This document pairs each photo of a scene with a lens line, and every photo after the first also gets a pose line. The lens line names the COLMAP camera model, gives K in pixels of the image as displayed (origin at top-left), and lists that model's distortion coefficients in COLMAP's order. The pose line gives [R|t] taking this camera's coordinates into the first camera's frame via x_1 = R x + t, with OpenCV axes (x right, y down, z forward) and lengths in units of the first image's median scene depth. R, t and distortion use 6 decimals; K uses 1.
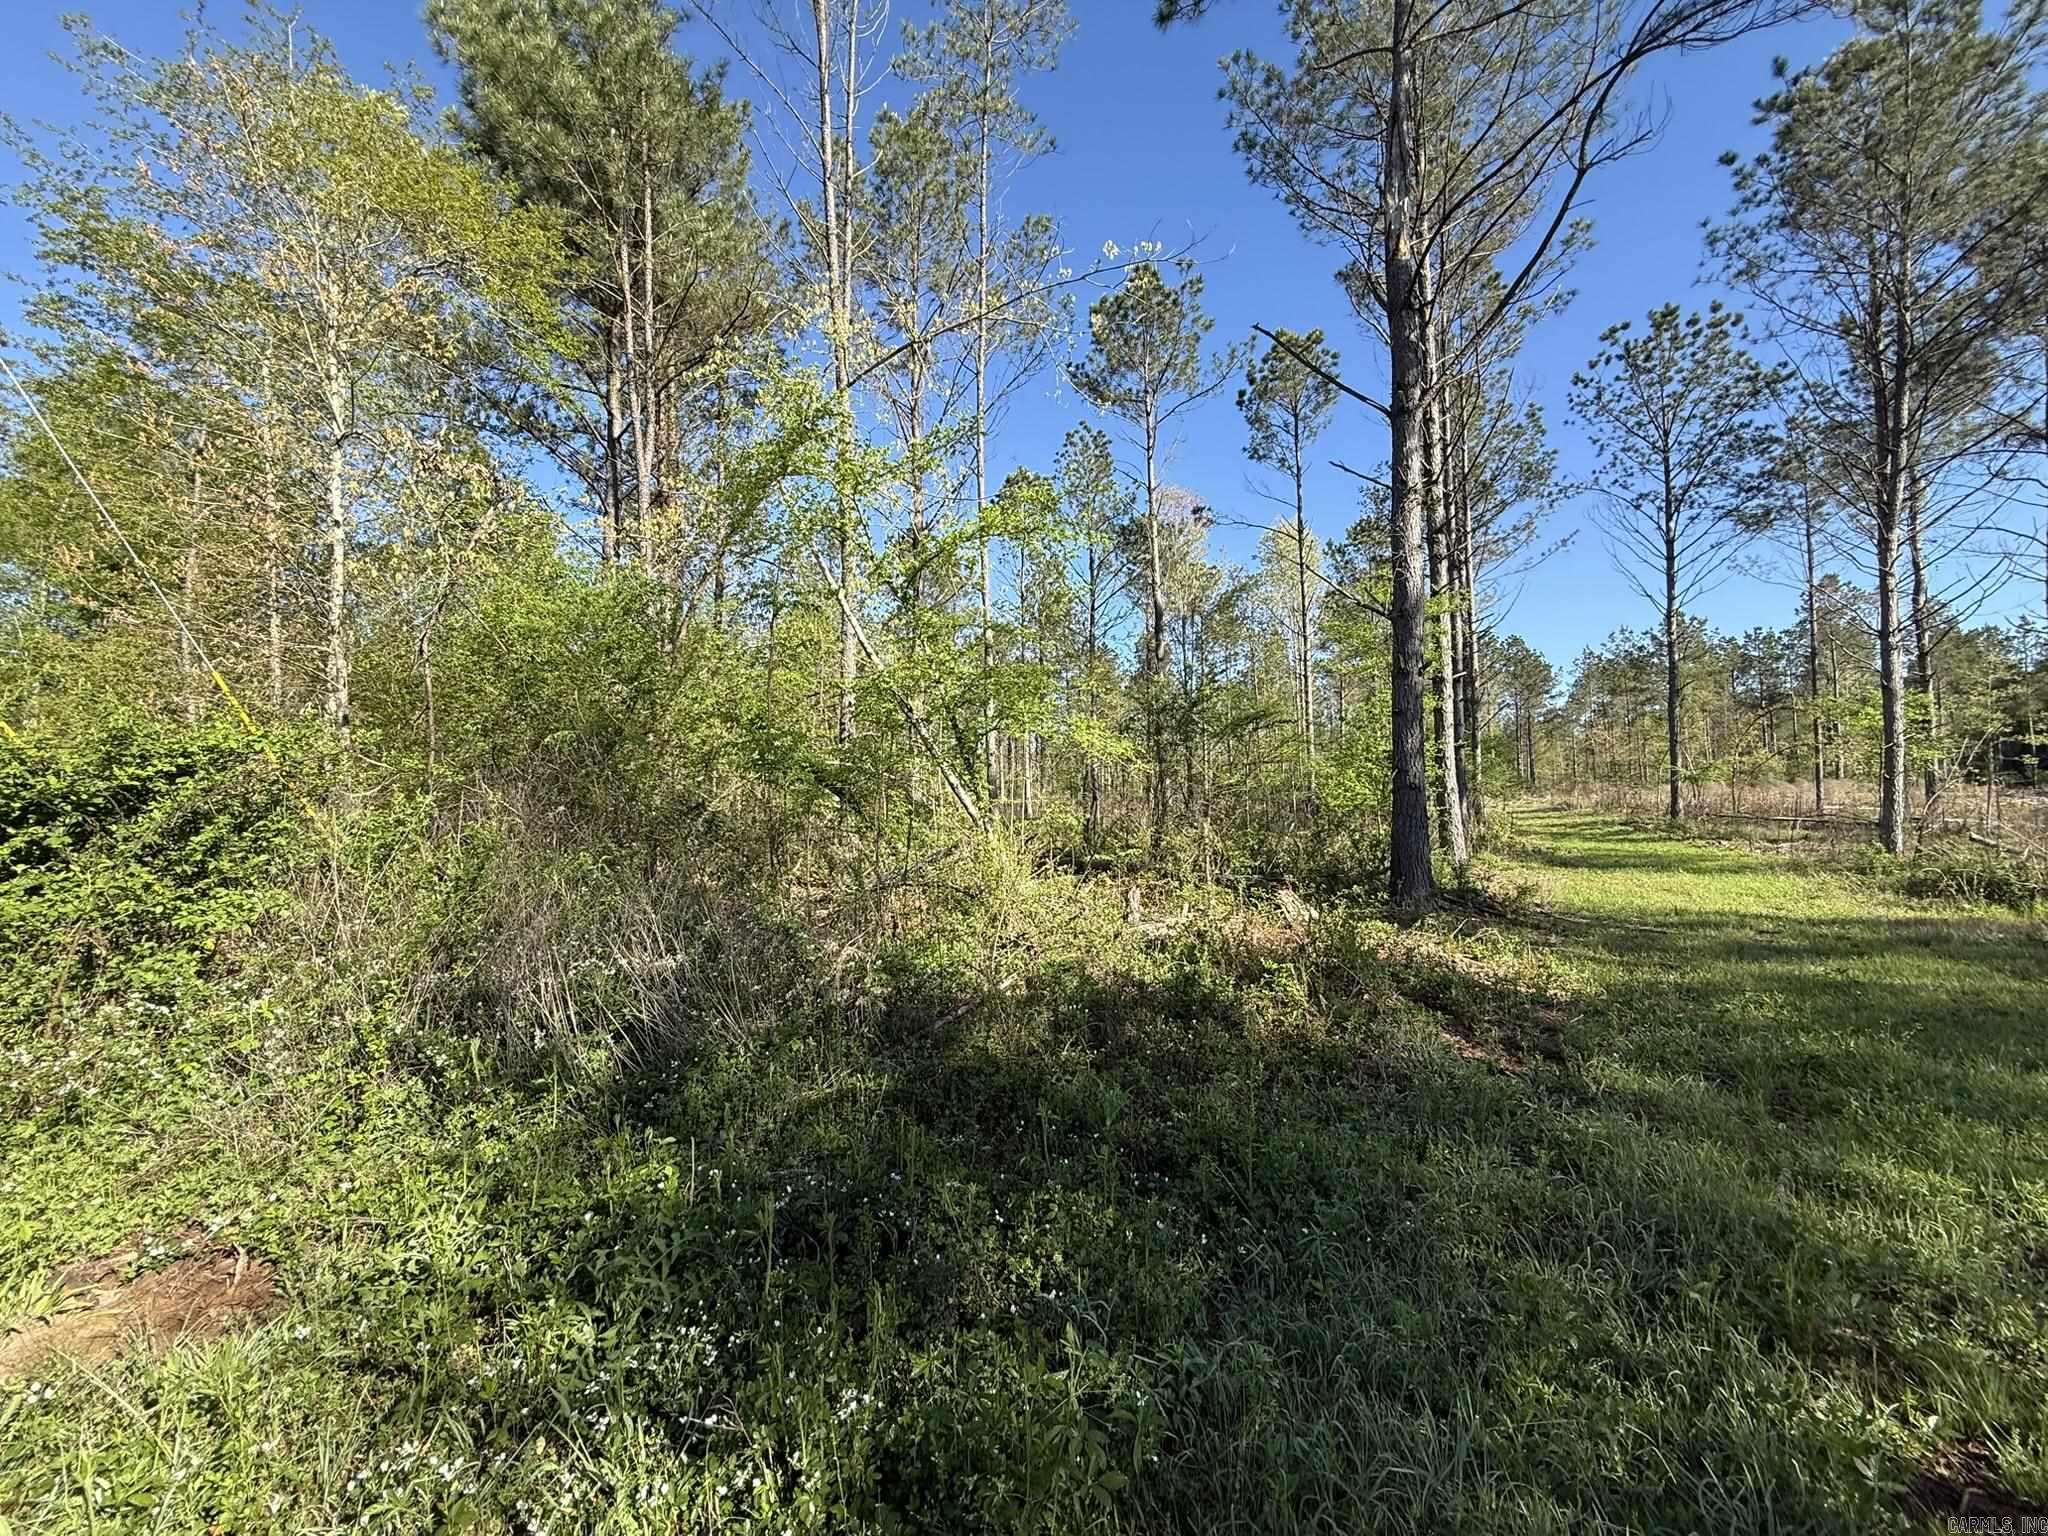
lens RADIAL K [[819.7, 0, 1005.7], [0, 819.7, 764.3], [0, 0, 1]] dist [0.003033, -0.000263]
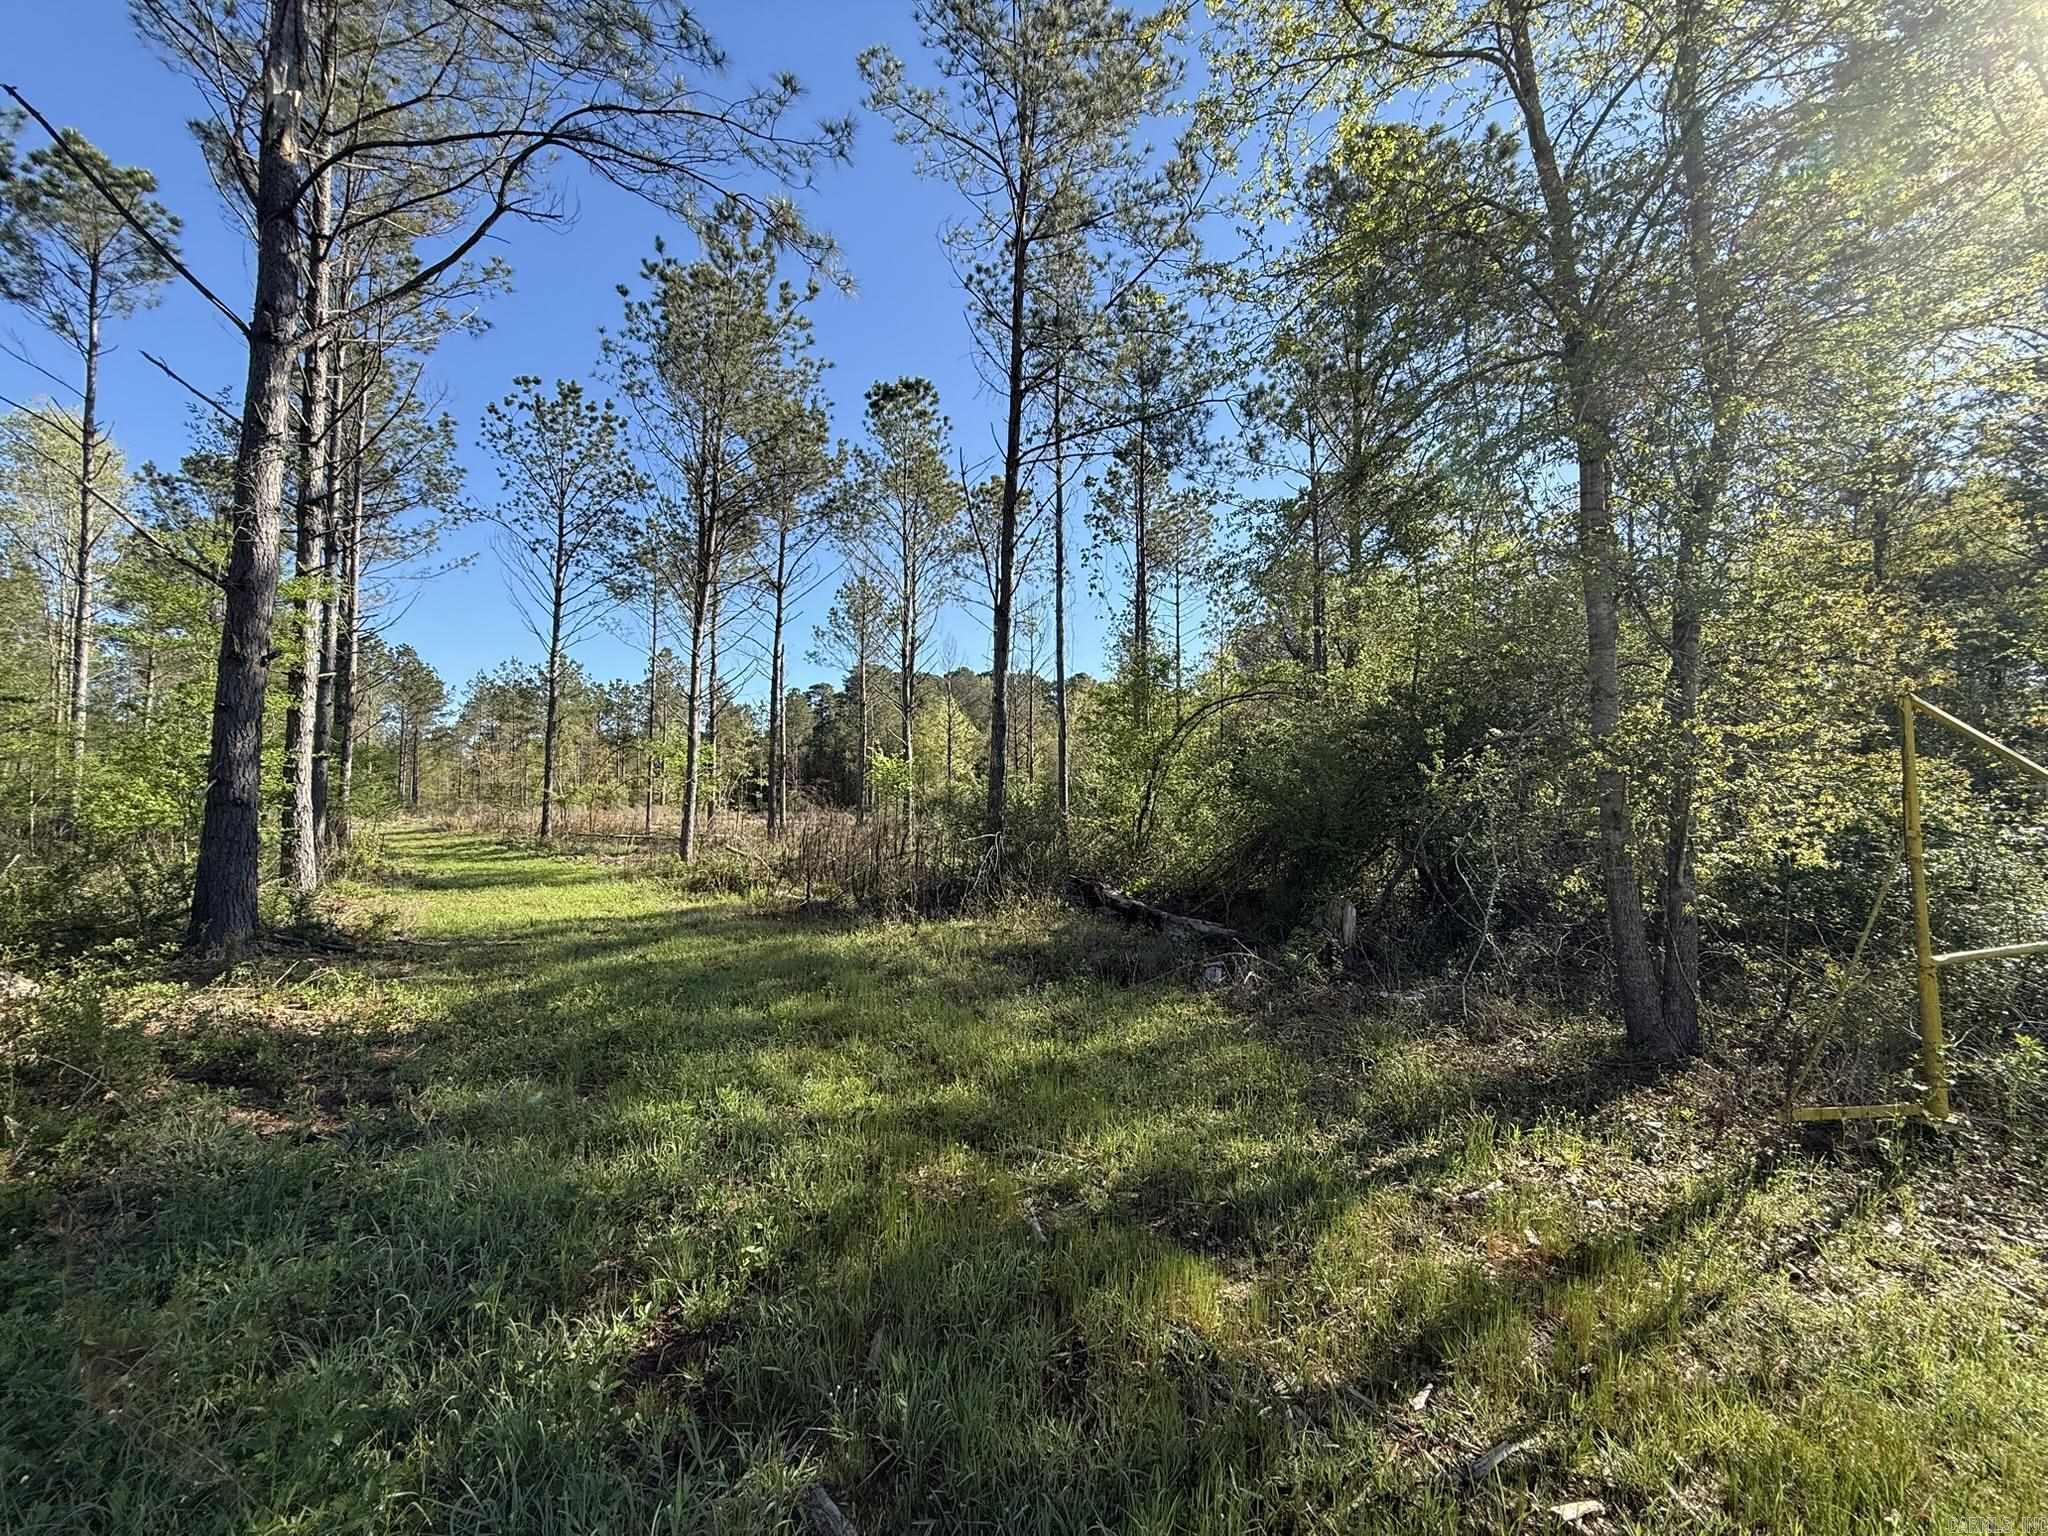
lens RADIAL K [[819.7, 0, 1029.8], [0, 819.7, 767.4], [0, 0, 1]] dist [0.003033, -0.000263]
pose [[0.350282, 0.063927, 0.934460, 0.009632], [-0.044139, 0.997686, -0.051707, 0.000230], [-0.935604, -0.023134, 0.352293, 0.001813]]
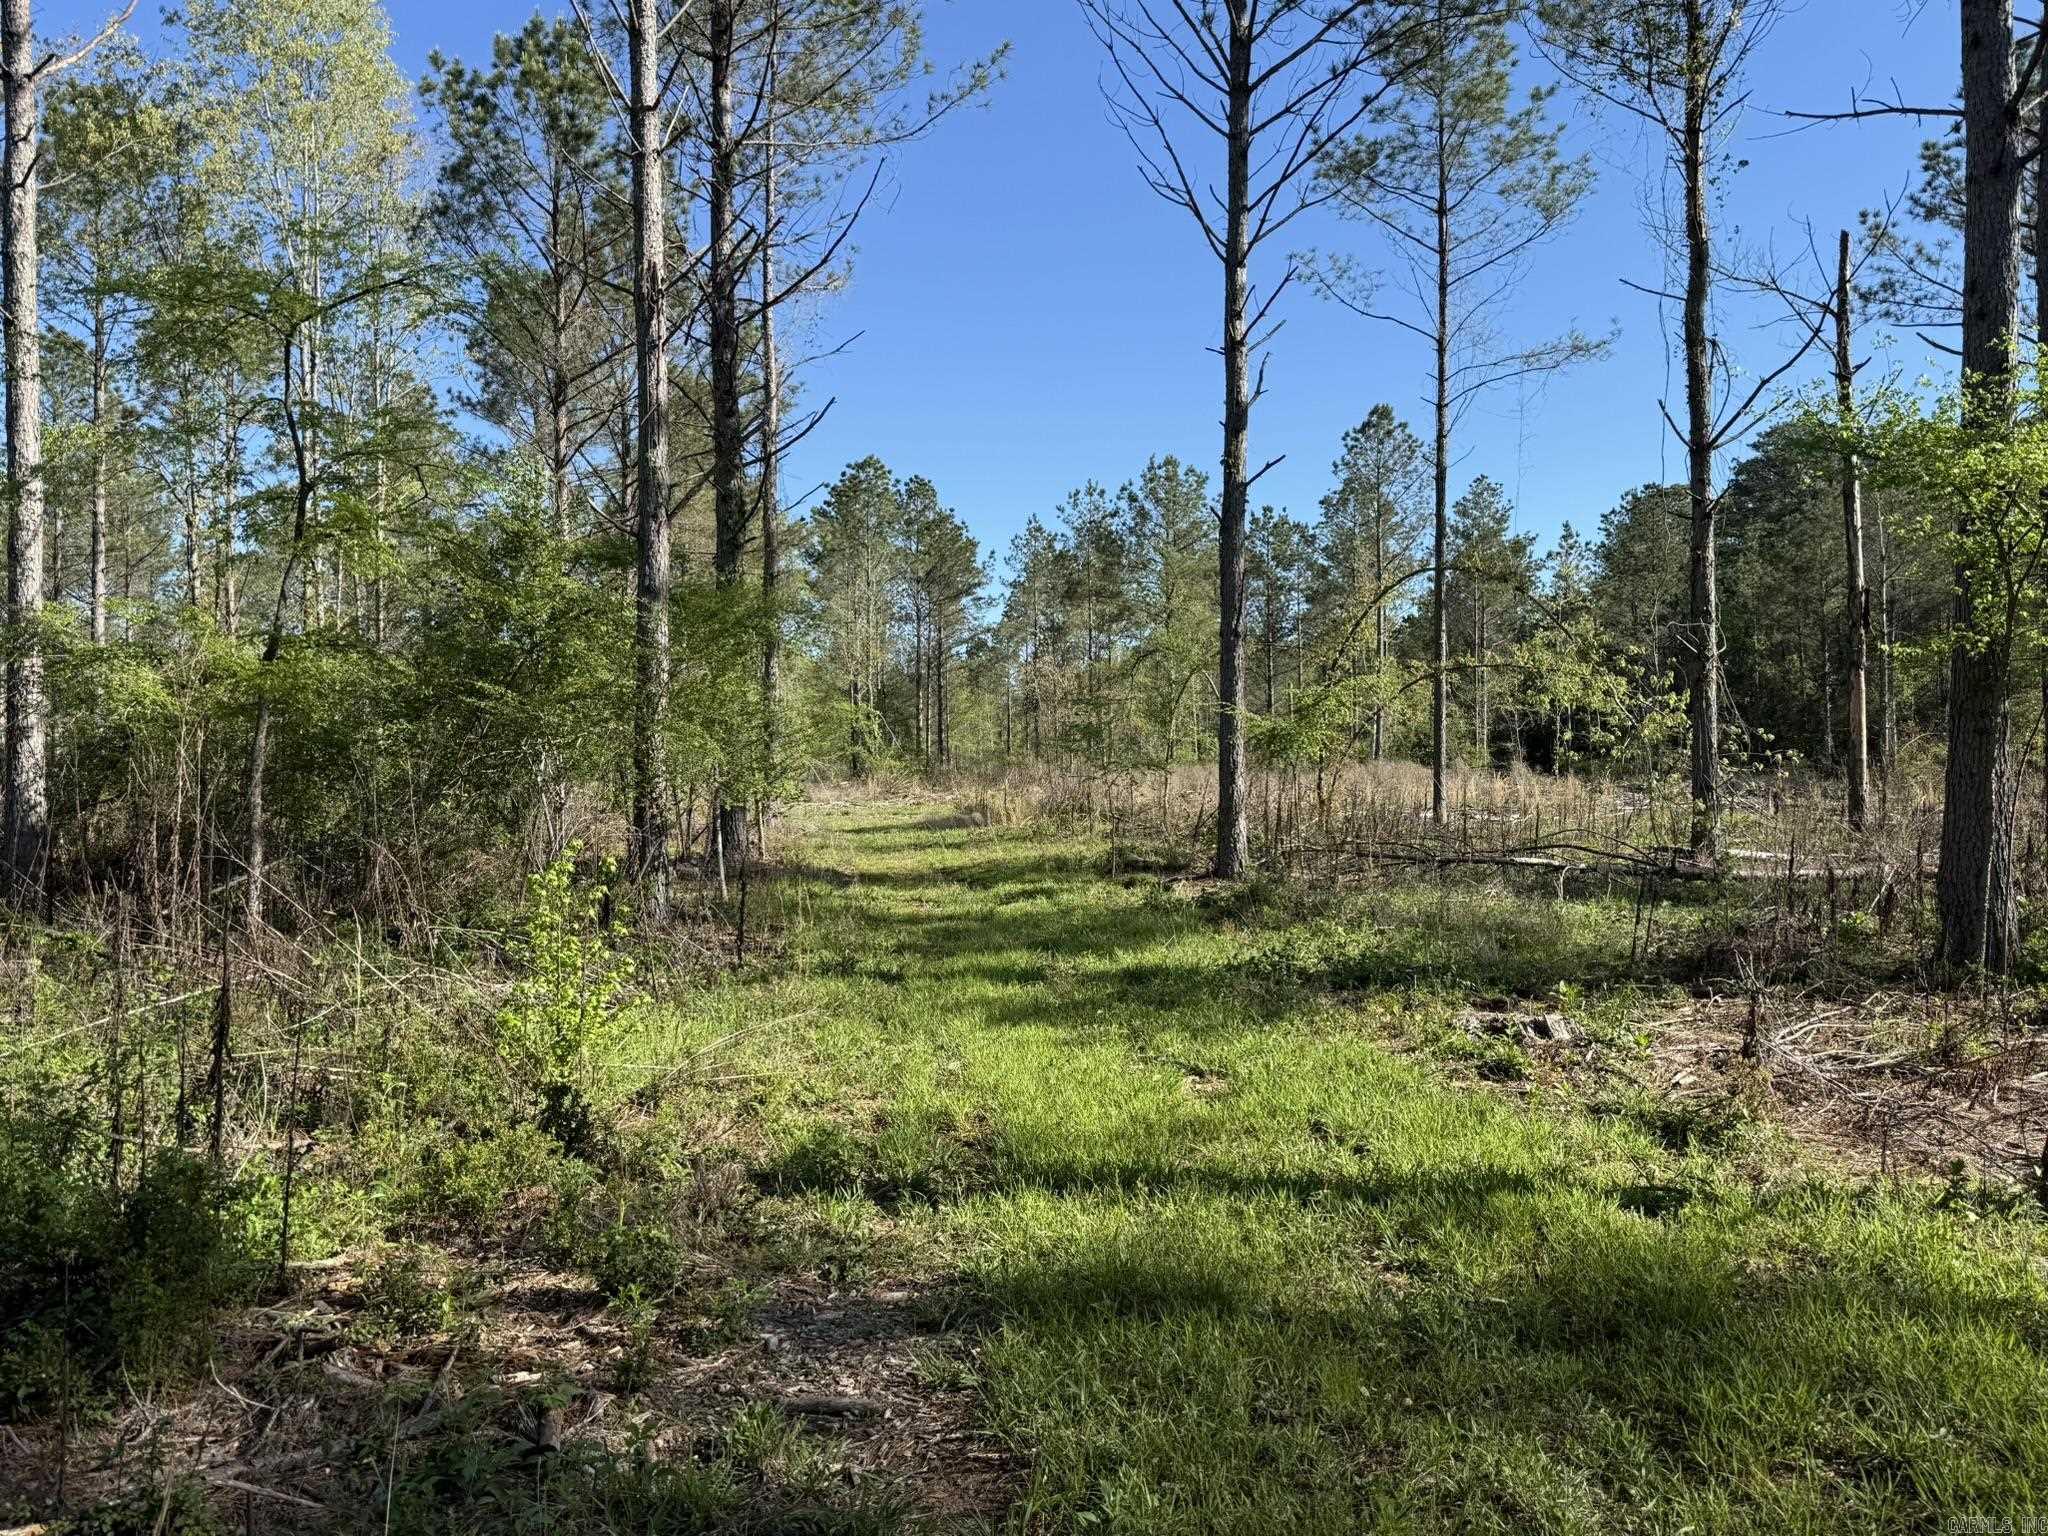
lens RADIAL K [[1553.3, 0, 1023.7], [0, 1553.3, 768.8], [0, 0, 1]] dist [-0.000270, -0.000072]
pose [[0.817335, 0.013777, 0.575998, 0.647073], [-0.029656, 0.999395, 0.018178, 0.035505], [-0.575399, -0.031939, 0.817249, 0.905188]]
